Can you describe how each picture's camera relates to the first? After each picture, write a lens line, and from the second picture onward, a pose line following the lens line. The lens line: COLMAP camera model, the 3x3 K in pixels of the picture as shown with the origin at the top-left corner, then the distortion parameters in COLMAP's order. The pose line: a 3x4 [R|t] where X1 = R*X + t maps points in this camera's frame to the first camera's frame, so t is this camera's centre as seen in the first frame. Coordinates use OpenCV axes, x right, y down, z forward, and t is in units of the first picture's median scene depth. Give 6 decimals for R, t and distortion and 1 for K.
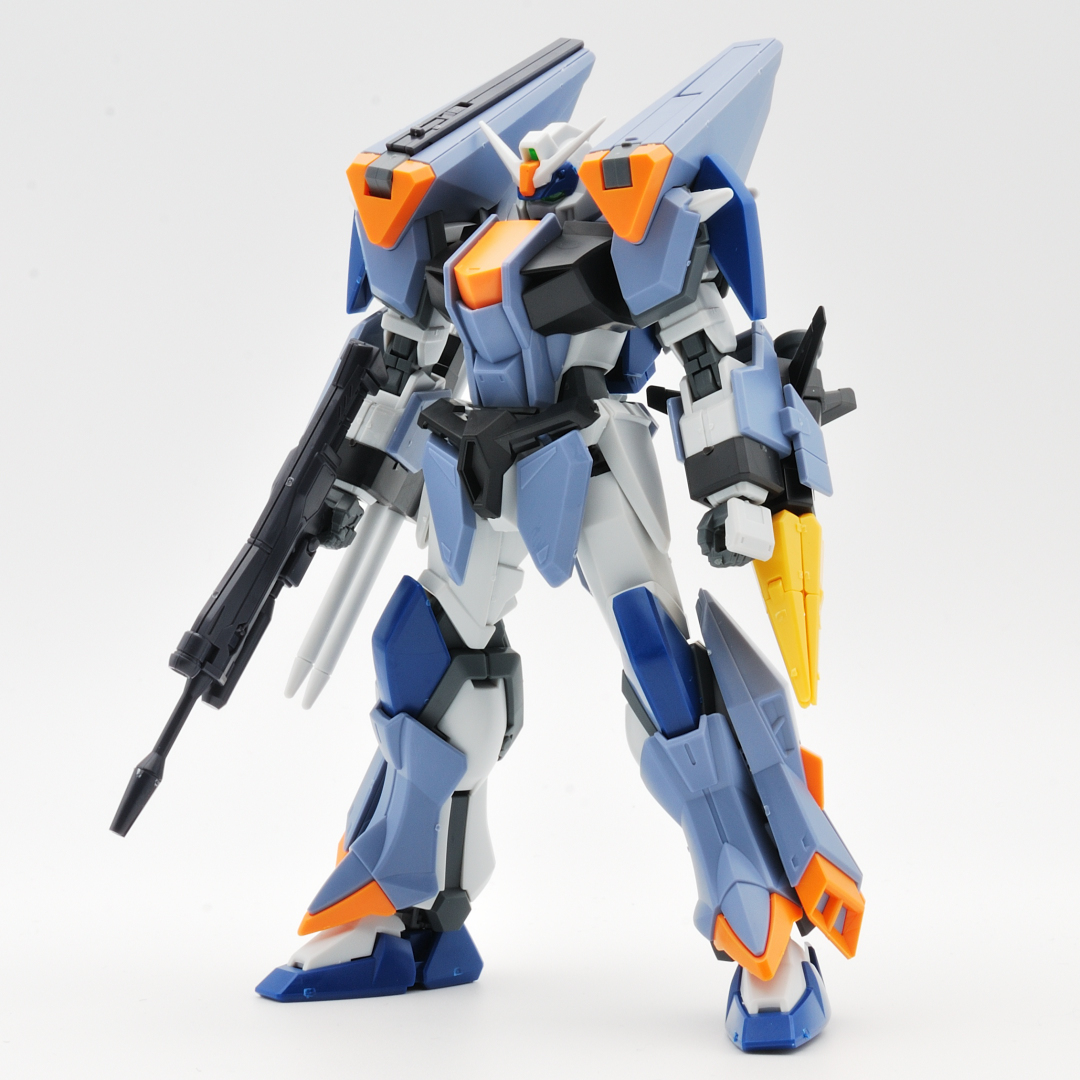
lens RADIAL K [[3346.1, 0, 539.6], [0, 3346.1, 553.2], [0, 0, 1]] dist [-0.075838, 0.821797]
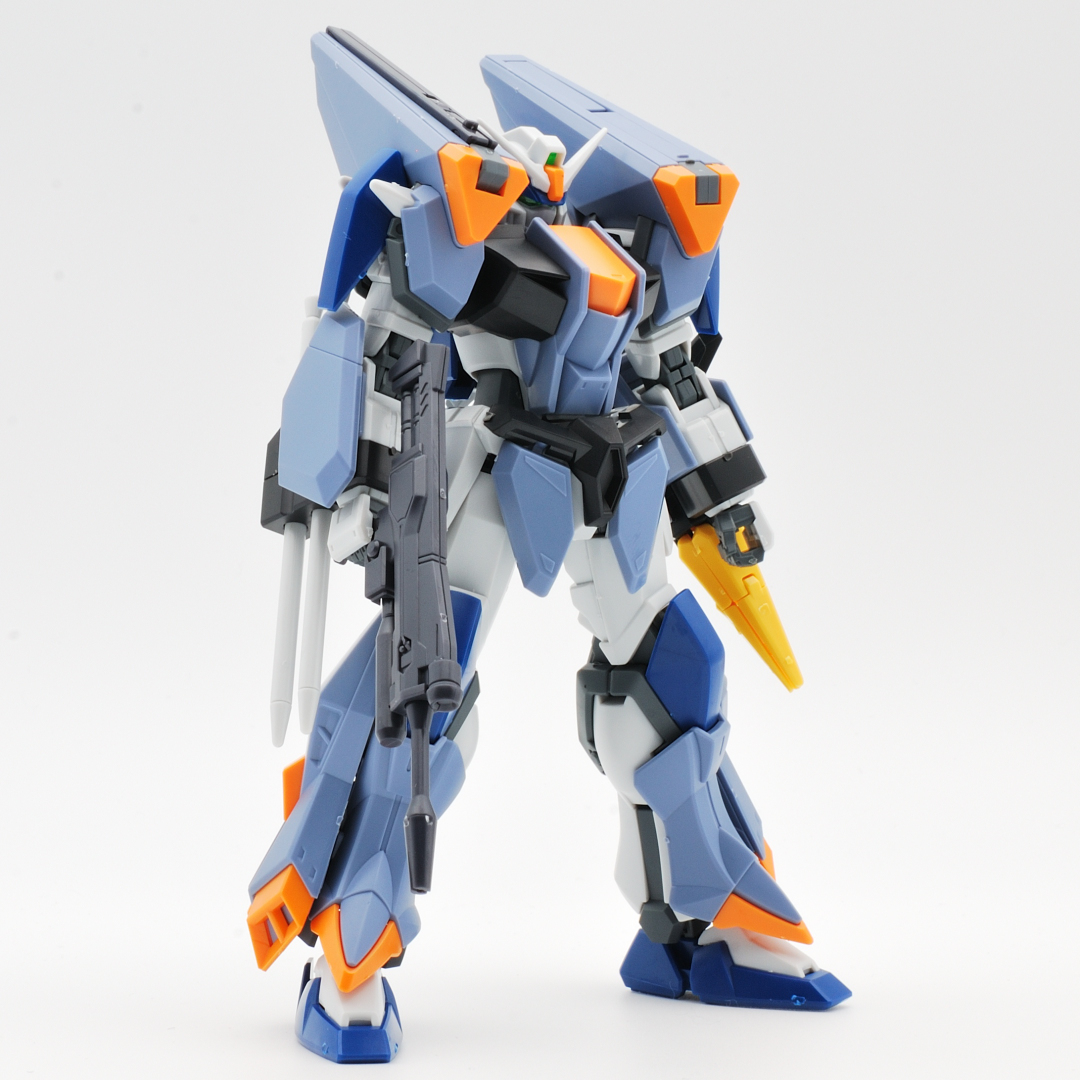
lens RADIAL K [[3346.1, 0, 539.6], [0, 3346.1, 553.2], [0, 0, 1]] dist [-0.075838, 0.821797]
pose [[0.448269, -0.032427, 0.893310, -0.908414], [0.032965, 0.999262, 0.019731, -0.022700], [-0.893291, 0.020603, 0.449007, 0.570322]]
